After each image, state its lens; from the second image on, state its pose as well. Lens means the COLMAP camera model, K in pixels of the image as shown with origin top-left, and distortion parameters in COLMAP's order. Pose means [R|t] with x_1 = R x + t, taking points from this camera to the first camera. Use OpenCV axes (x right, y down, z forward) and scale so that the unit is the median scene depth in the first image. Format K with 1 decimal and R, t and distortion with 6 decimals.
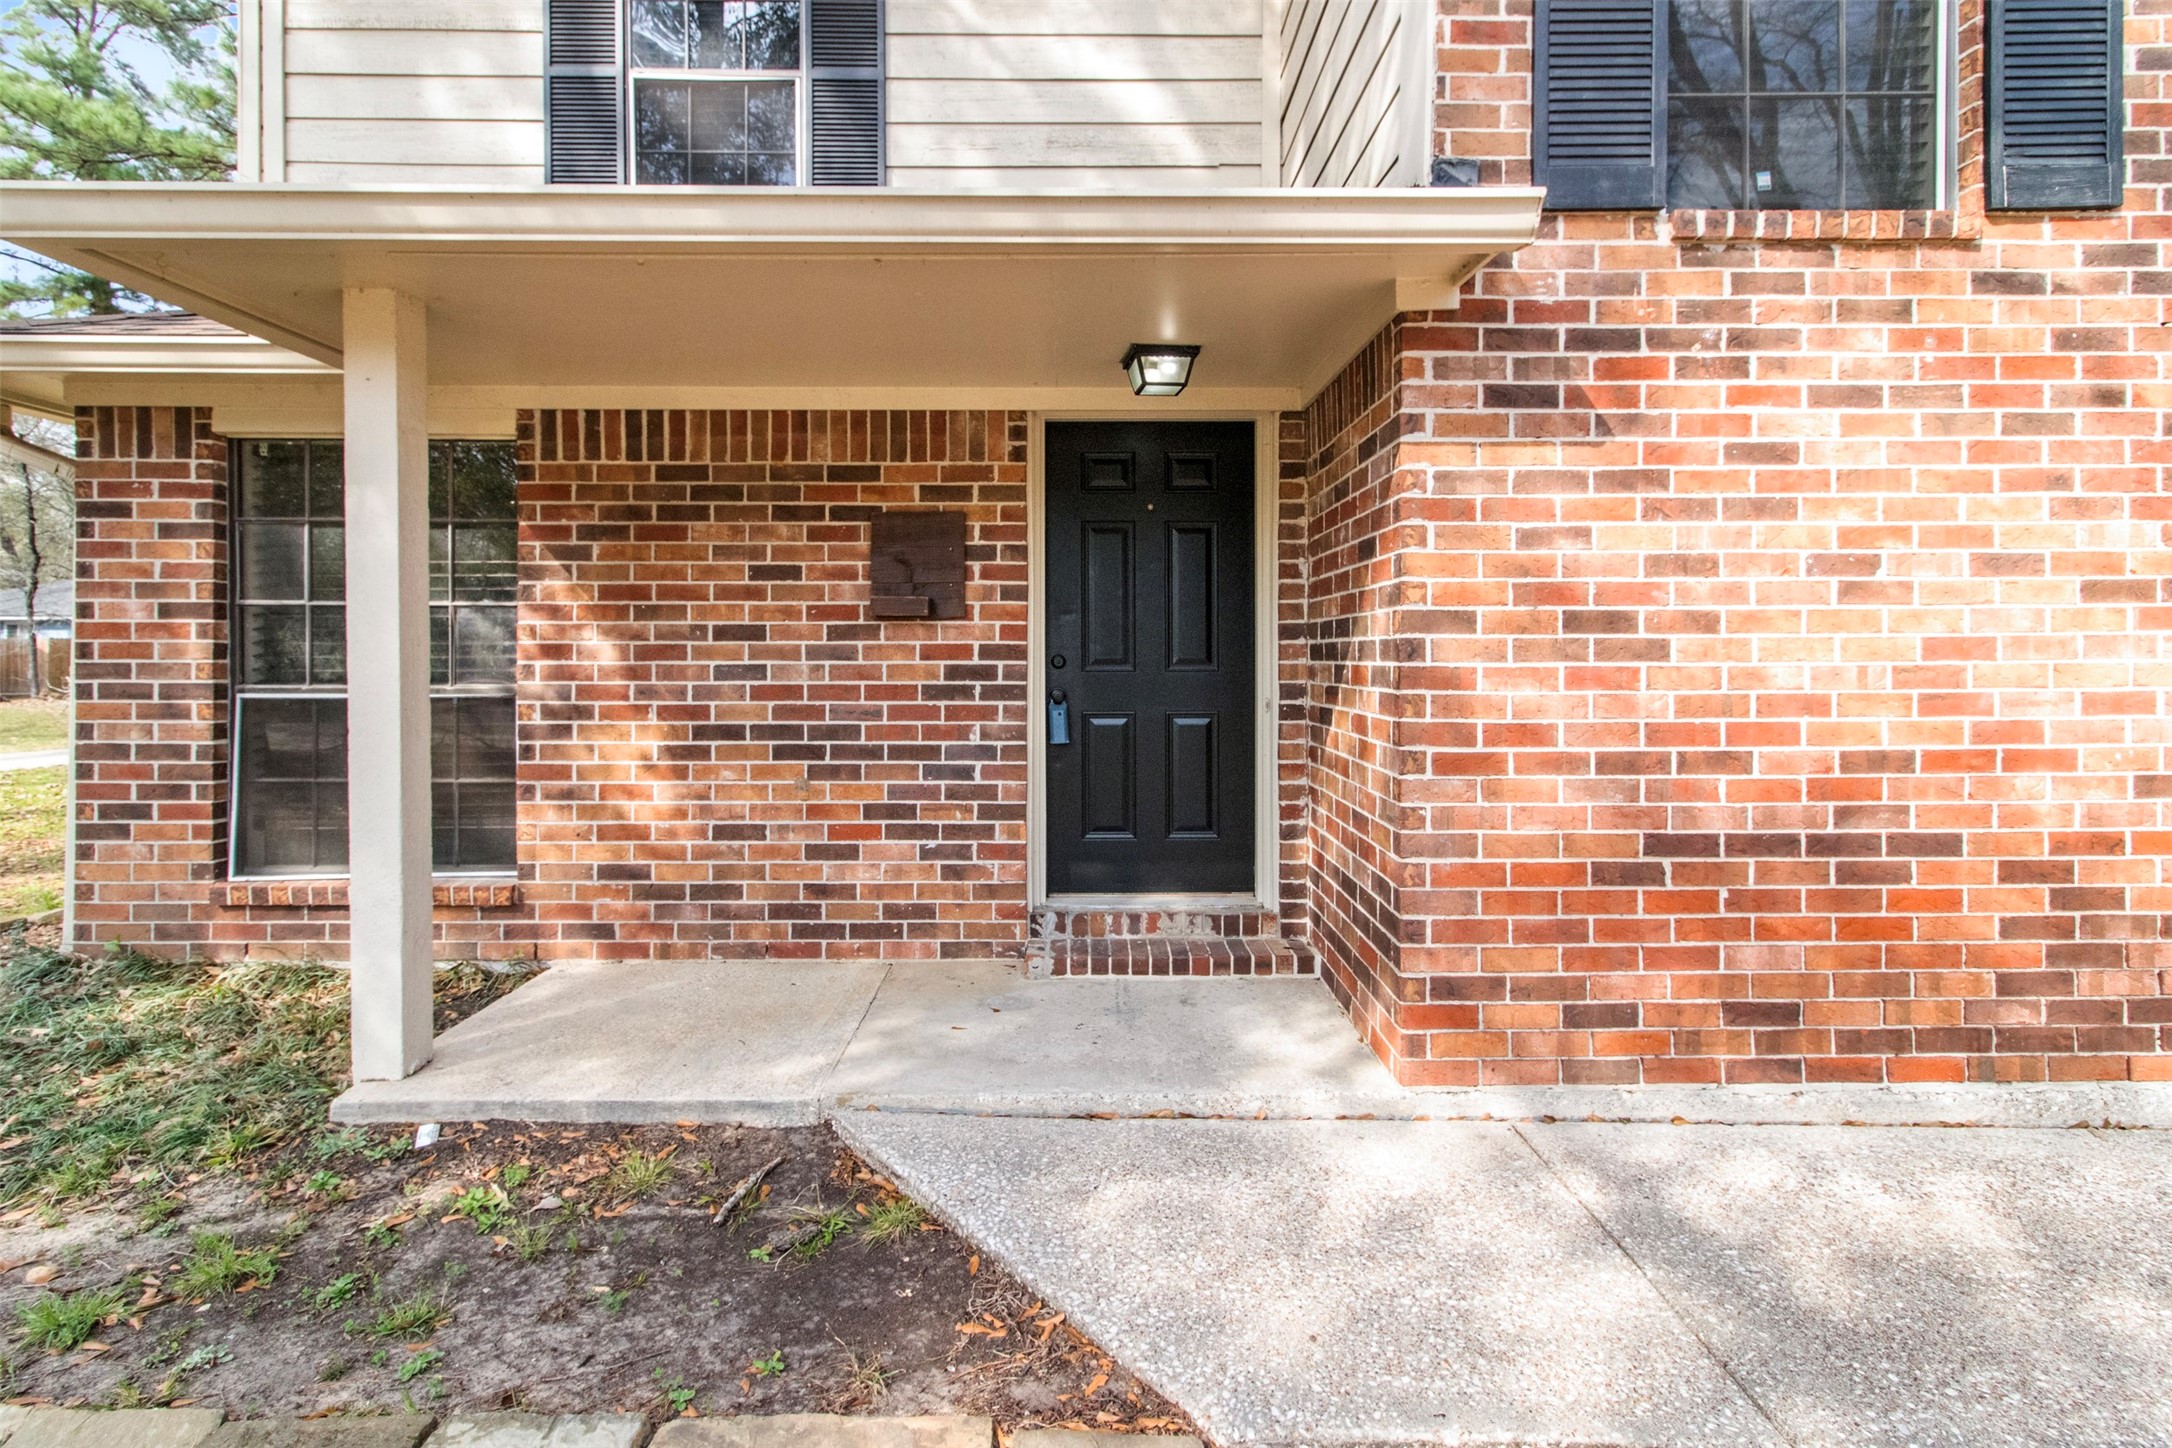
lens RADIAL K [[1038.8, 0, 1106.2], [0, 1038.8, 662.2], [0, 0, 1]] dist [-0.002581, 0.000272]
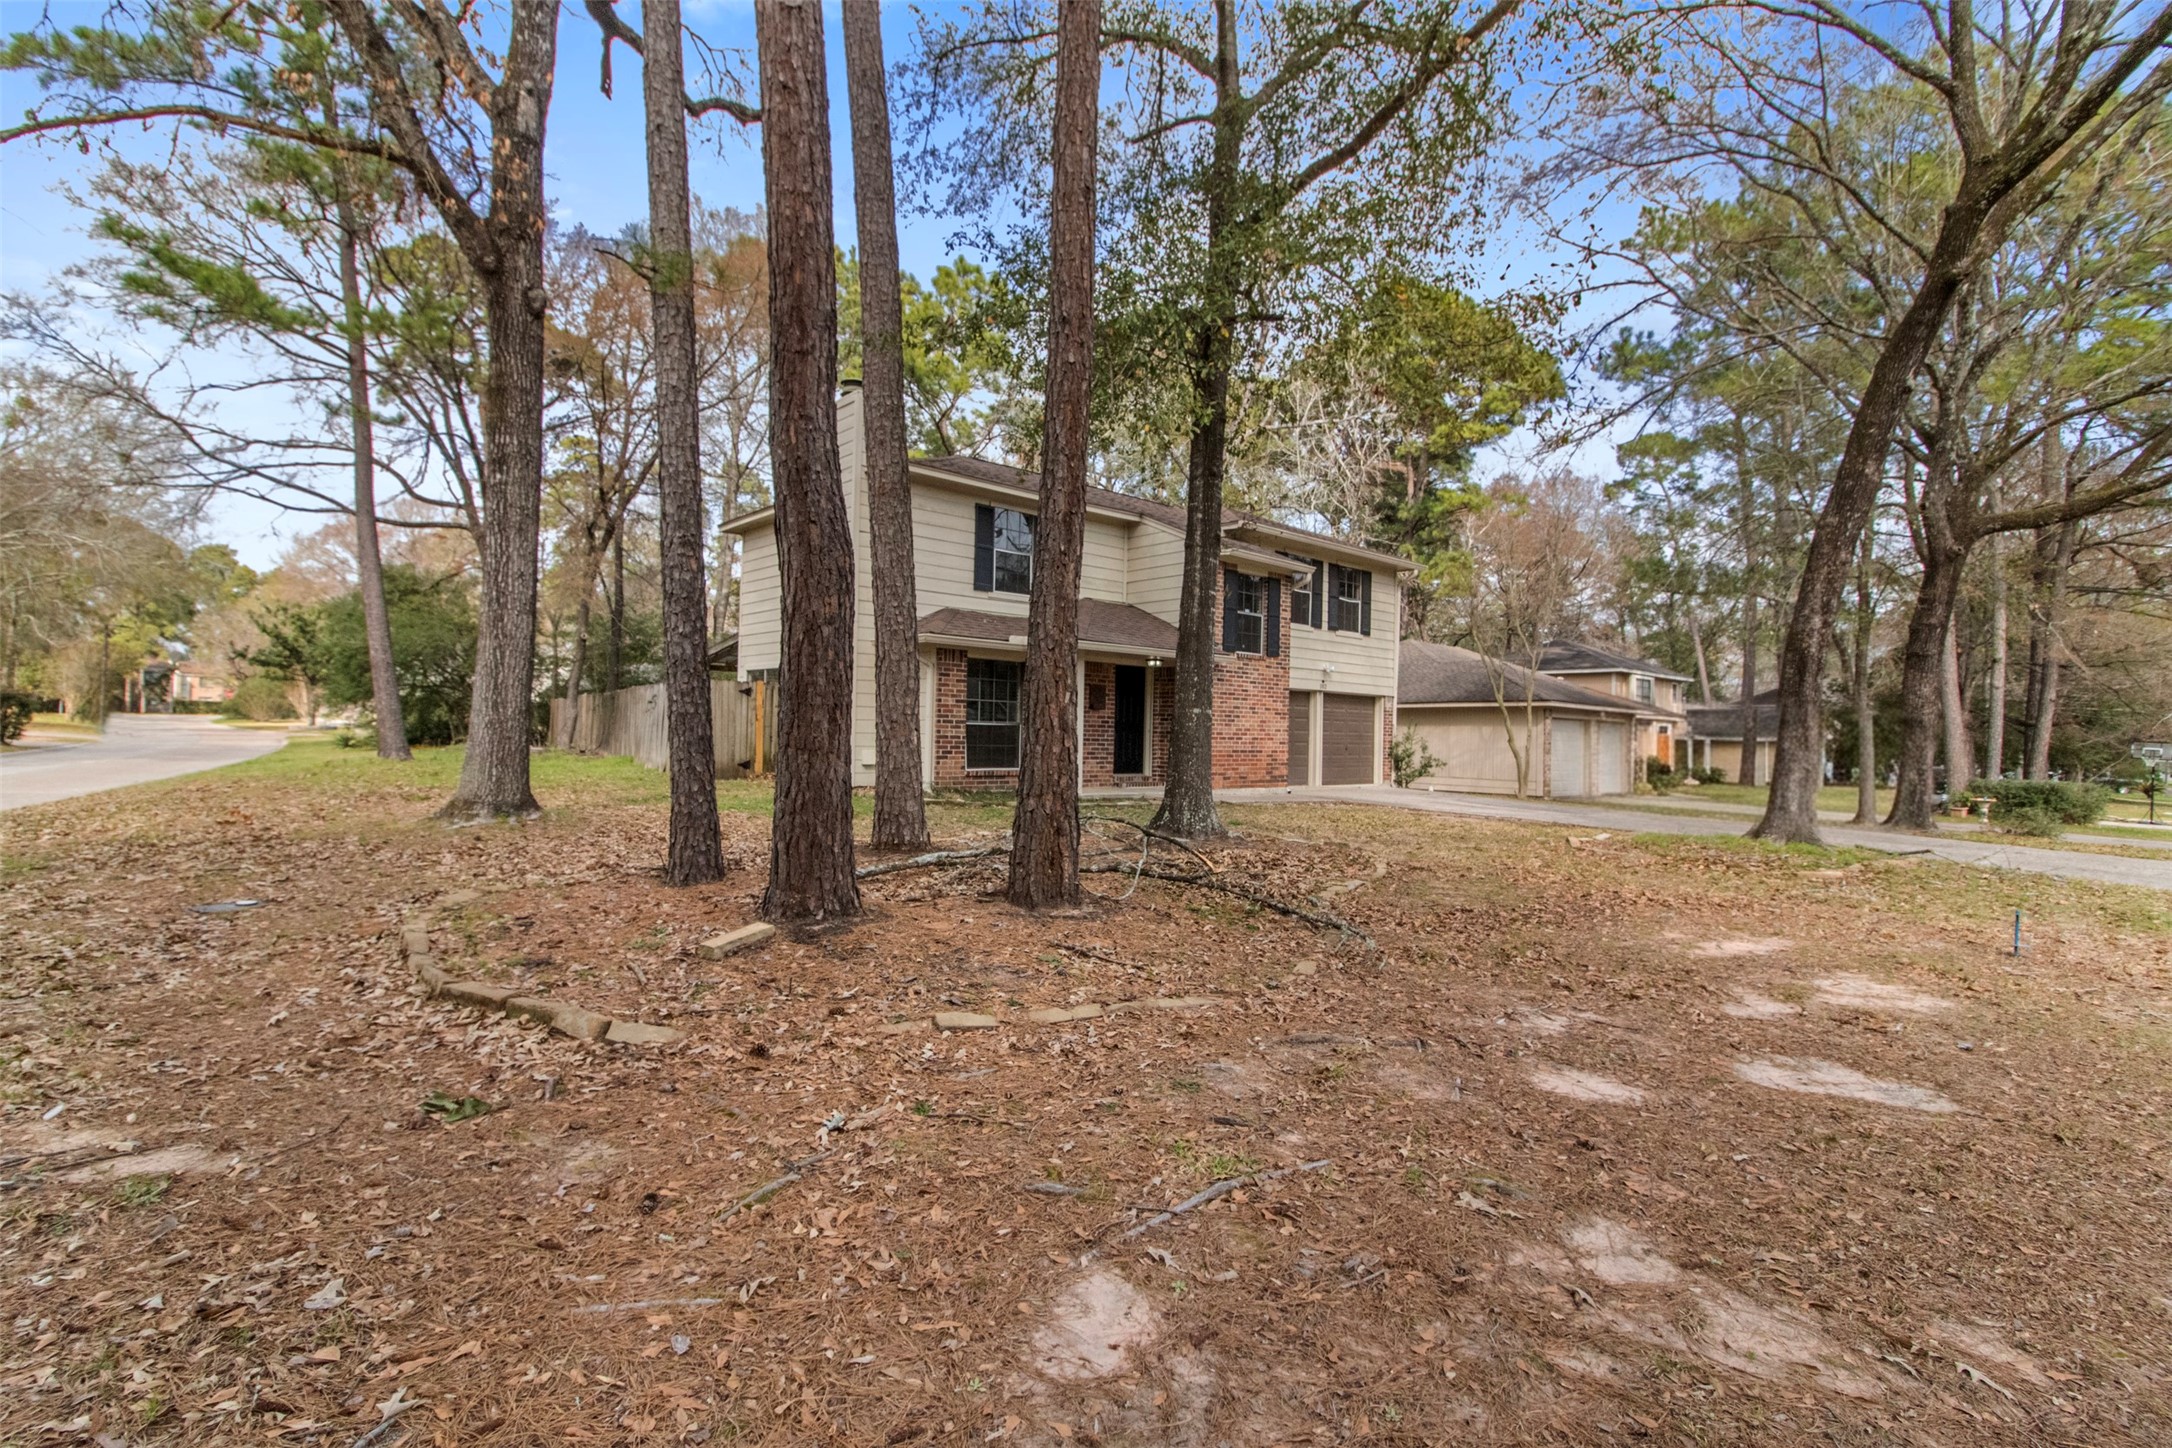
lens RADIAL K [[1038.8, 0, 1089.2], [0, 1038.8, 732.9], [0, 0, 1]] dist [-0.002581, 0.000272]
pose [[0.723718, 0.016652, 0.689894, -4.239215], [-0.018430, 0.999819, -0.004799, 0.102623], [-0.689849, -0.009241, 0.723894, -2.851551]]
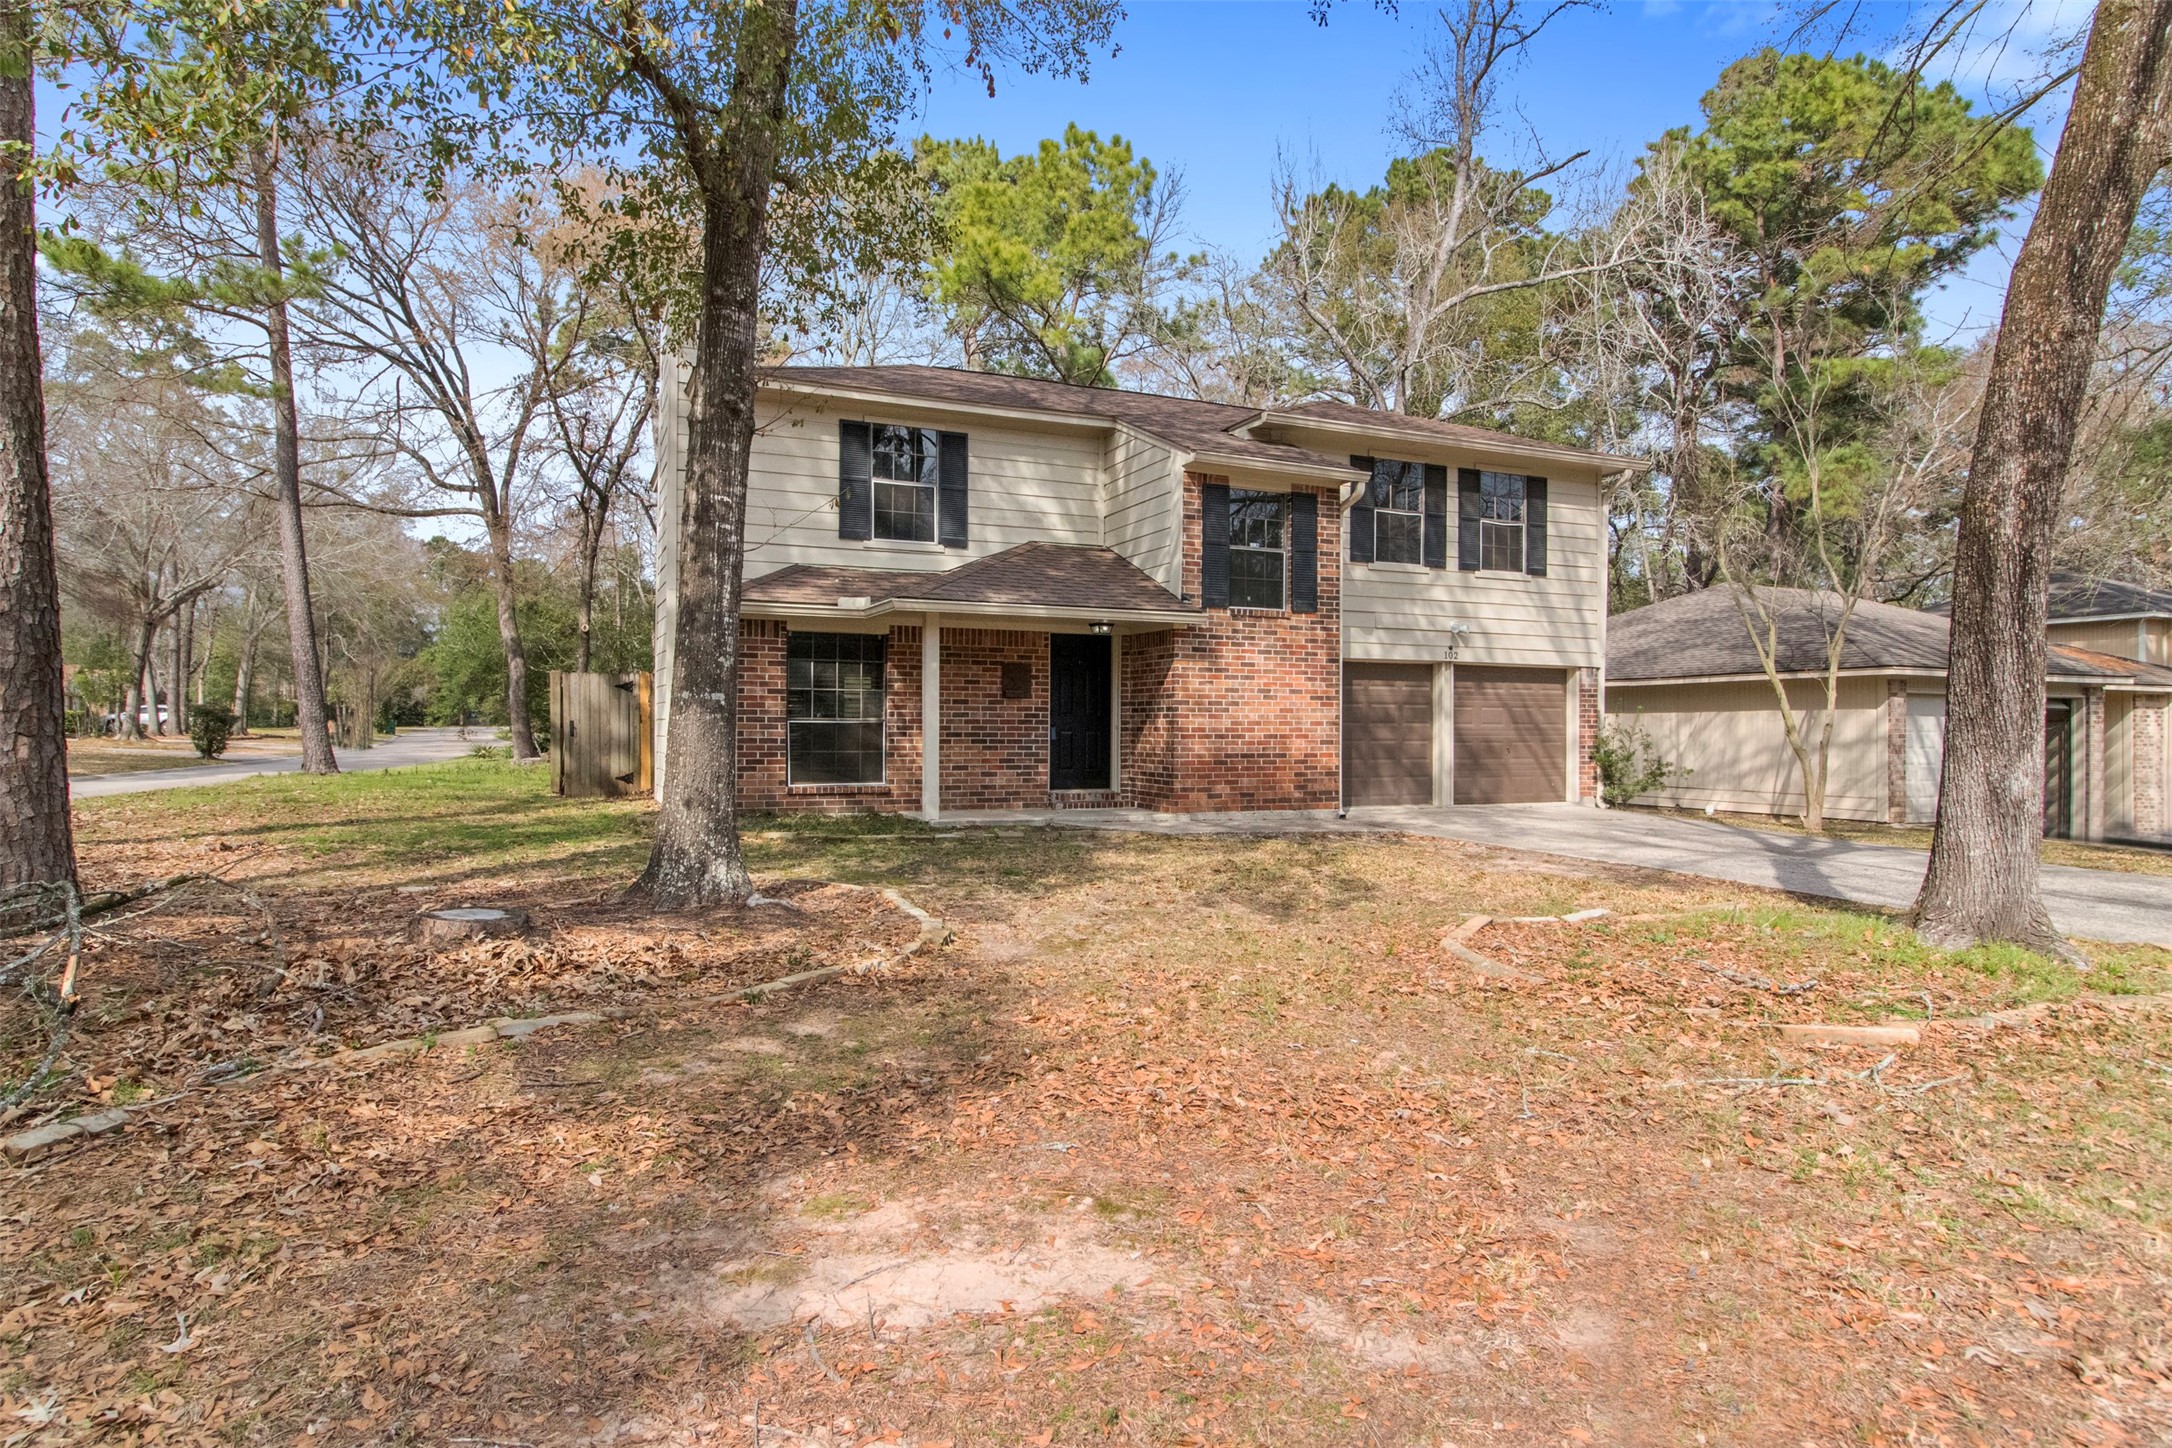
lens RADIAL K [[1229.5, 0, 1080.5], [0, 1229.5, 722.4], [0, 0, 1]] dist [-0.001826, 0.000765]
pose [[0.910077, 0.008197, 0.414357, -1.993044], [-0.004911, 0.999947, -0.008995, 0.080487], [-0.414409, 0.006151, 0.910070, -3.166837]]
